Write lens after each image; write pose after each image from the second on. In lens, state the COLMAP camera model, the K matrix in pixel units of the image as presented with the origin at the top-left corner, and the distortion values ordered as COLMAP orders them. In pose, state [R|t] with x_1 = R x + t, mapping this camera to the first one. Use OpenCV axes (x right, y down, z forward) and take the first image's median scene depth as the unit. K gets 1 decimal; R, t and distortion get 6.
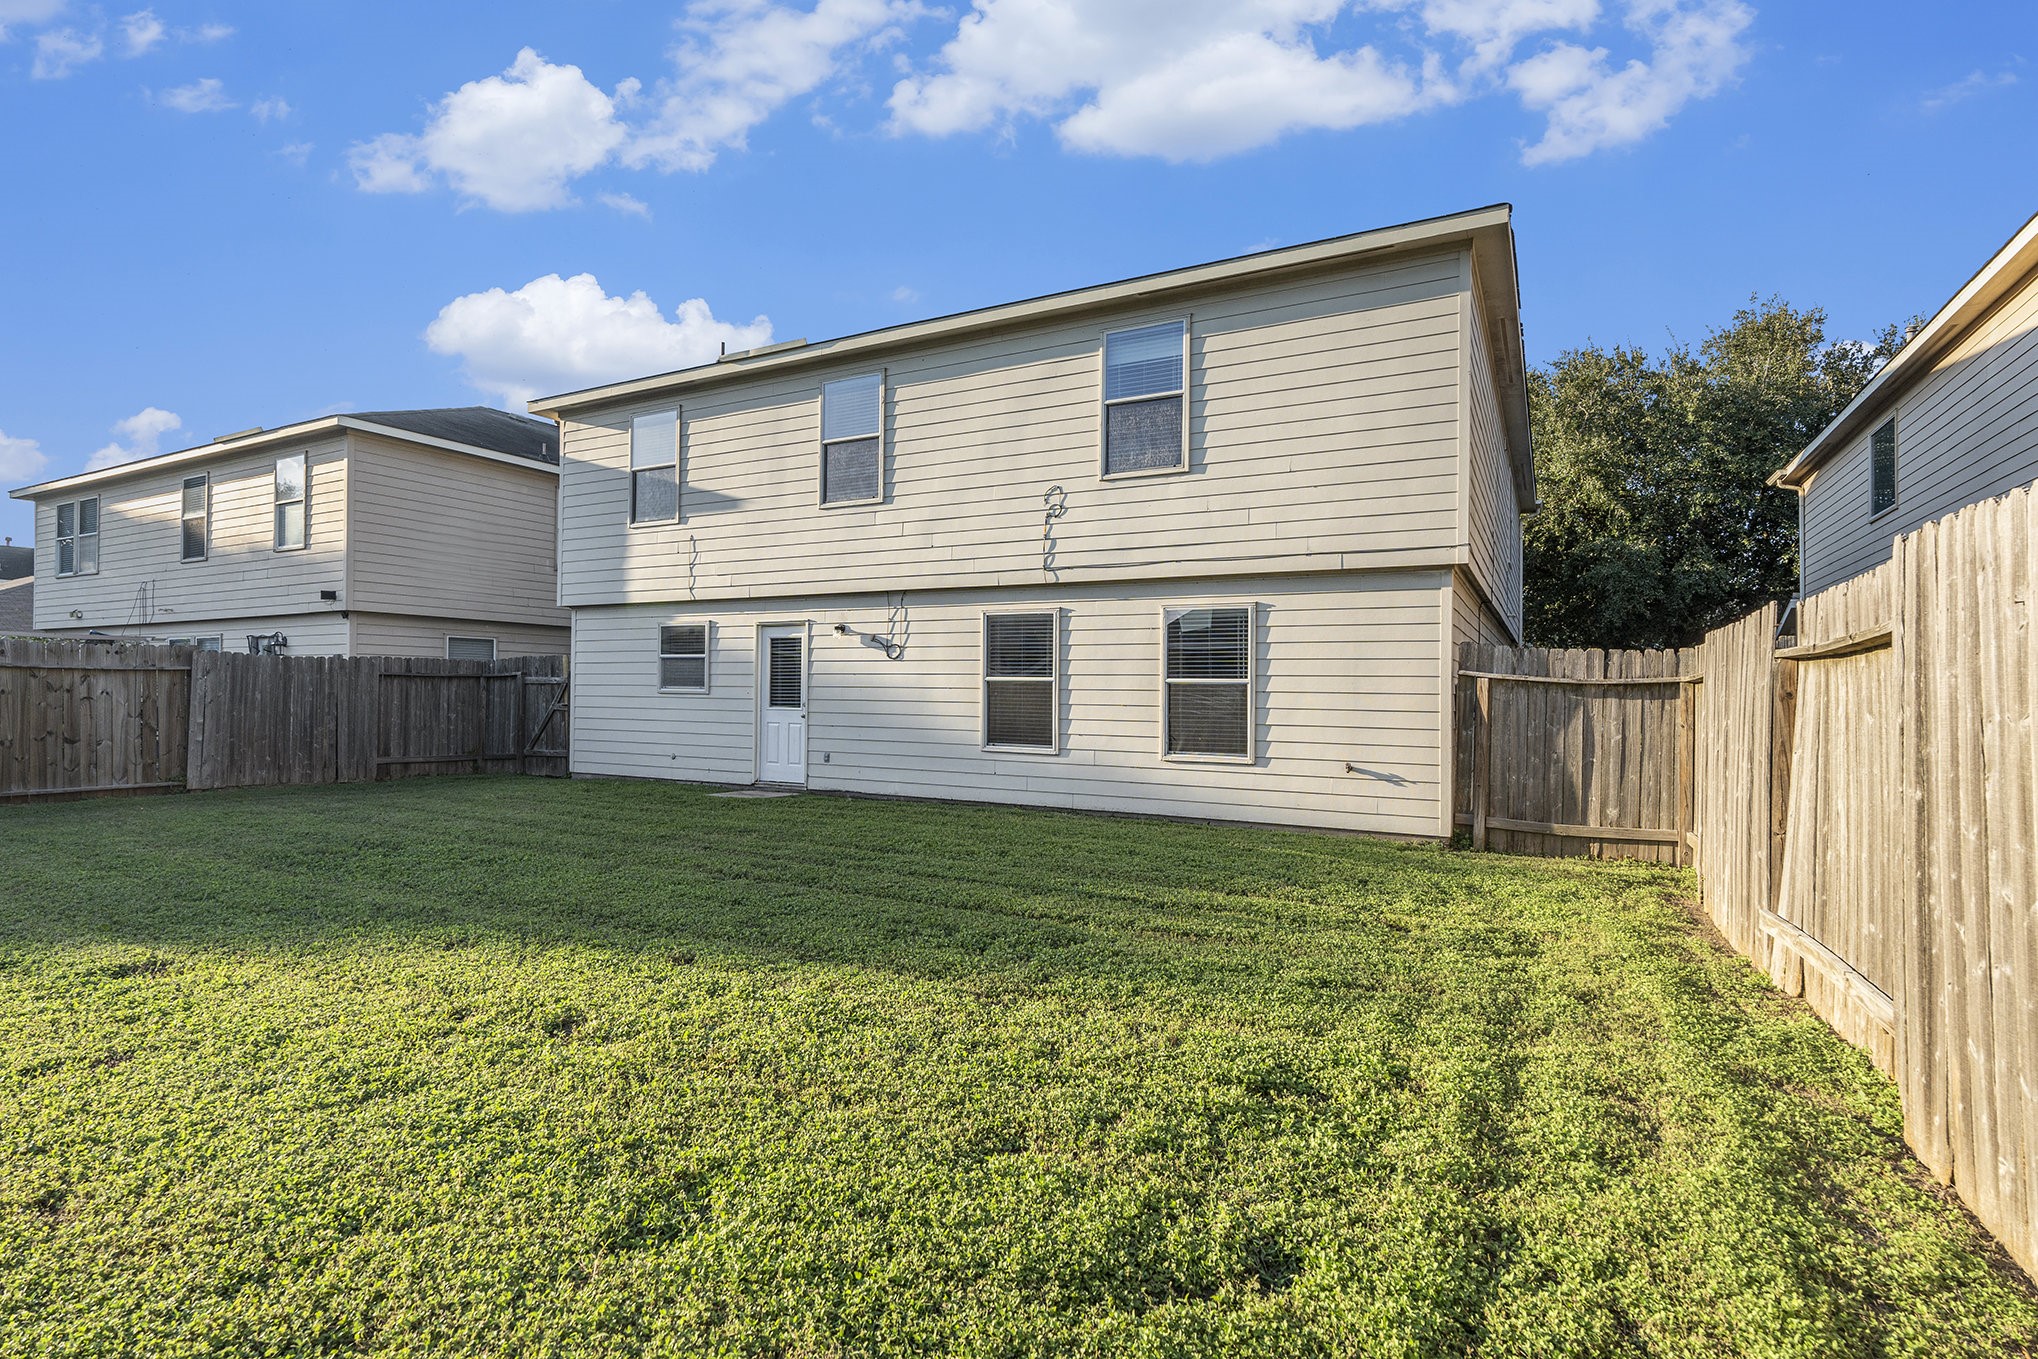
lens RADIAL K [[967.3, 0, 1019.0], [0, 967.3, 679.5], [0, 0, 1]] dist [-0.000518, 0.000035]
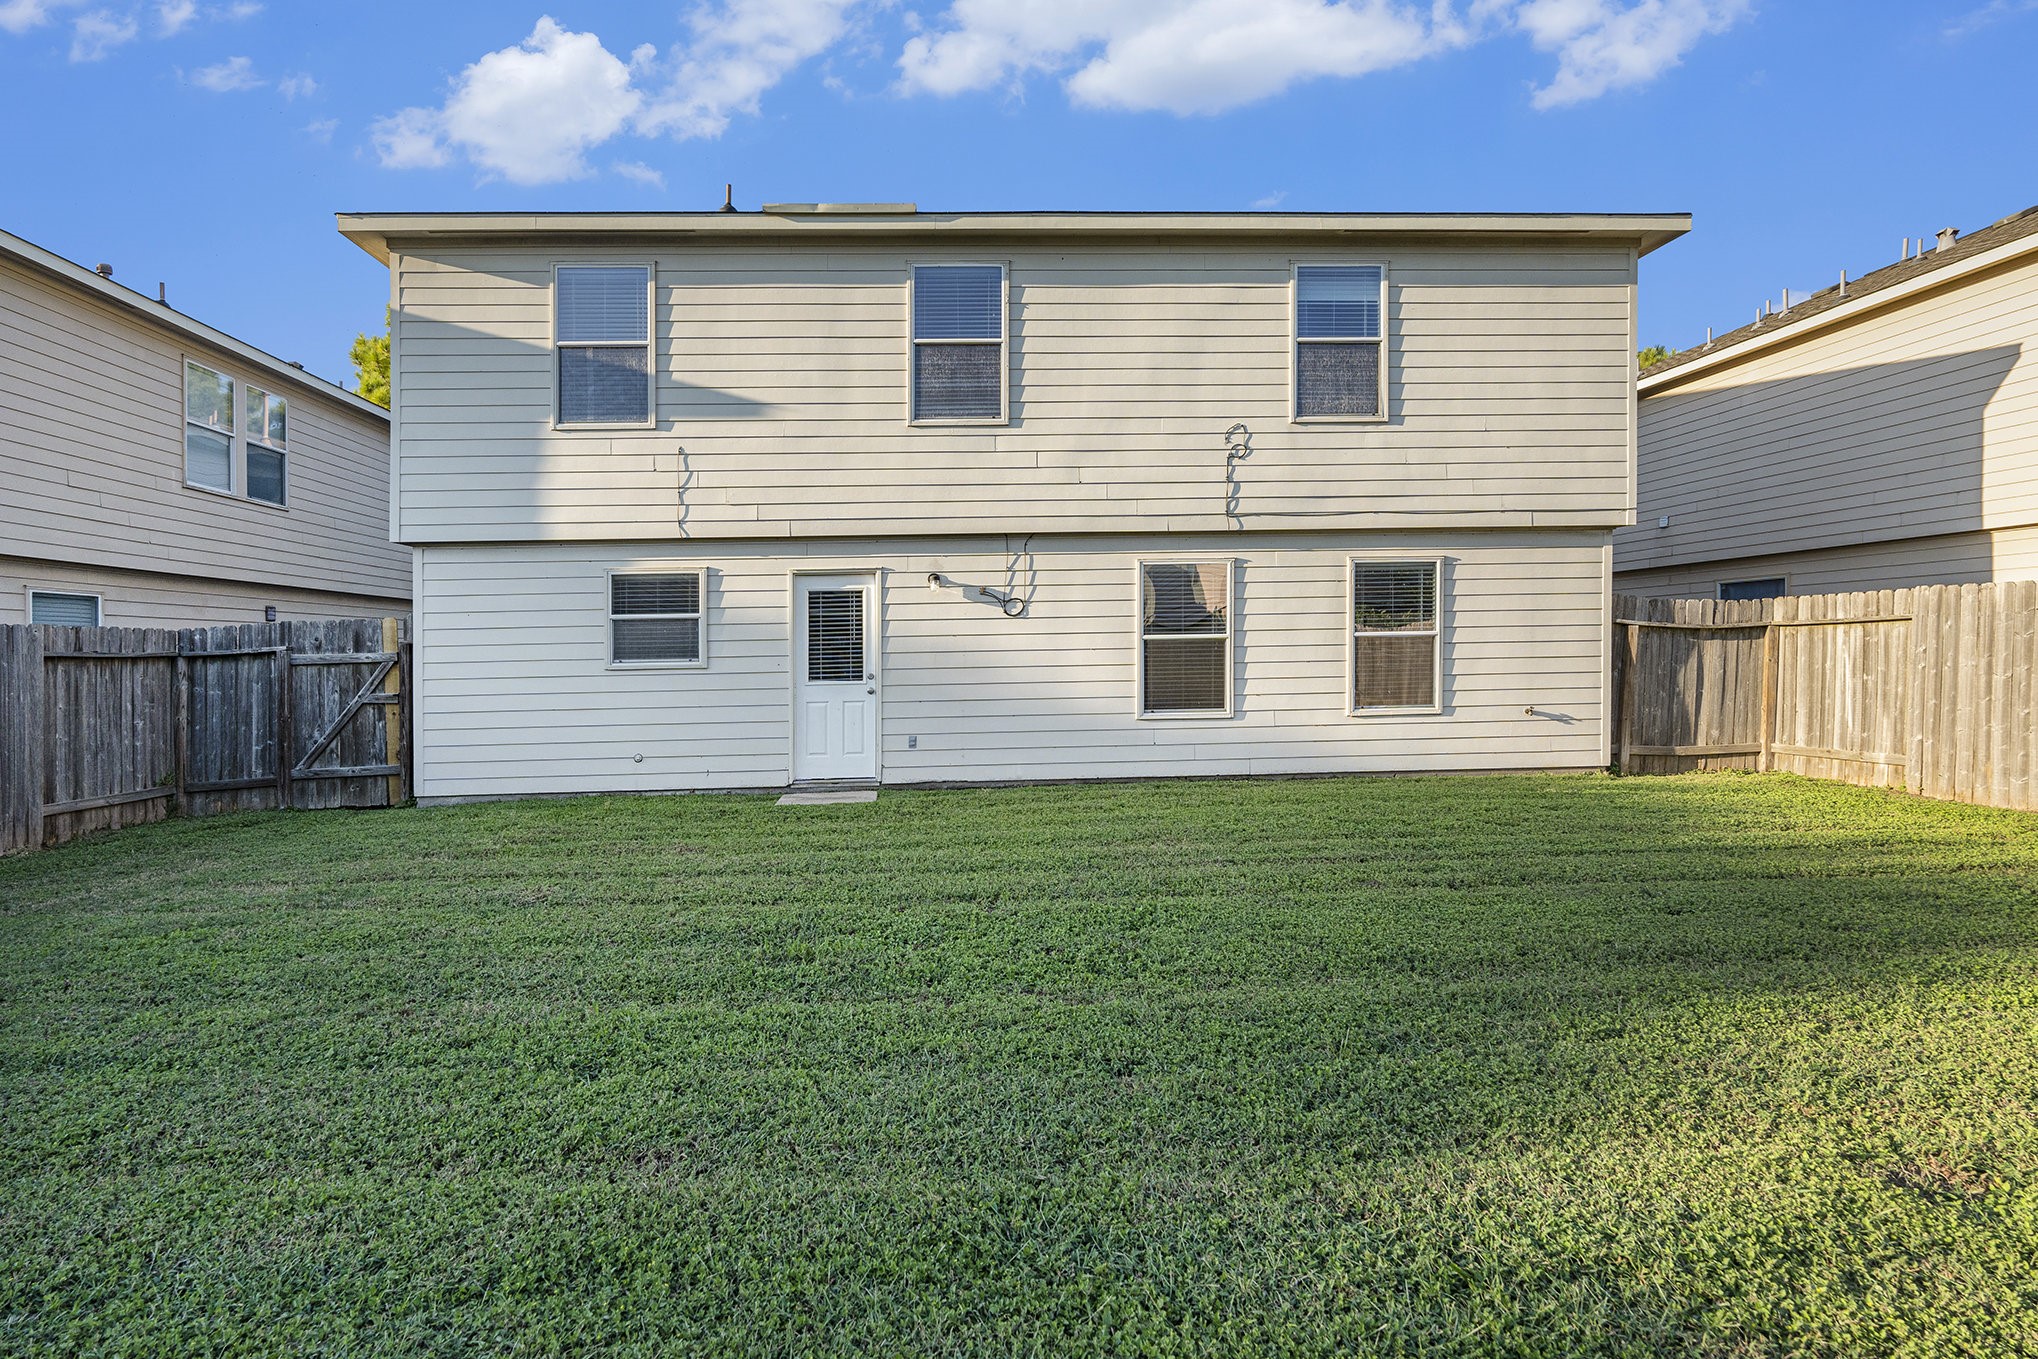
lens RADIAL K [[967.0, 0, 779.0], [0, 967.0, 663.2], [0, 0, 1]] dist [-0.004208, -0.000099]
pose [[0.859909, -0.031999, 0.509444, -0.769597], [0.023529, 0.999457, 0.023063, -0.005310], [-0.509905, -0.007845, 0.860195, 0.414957]]
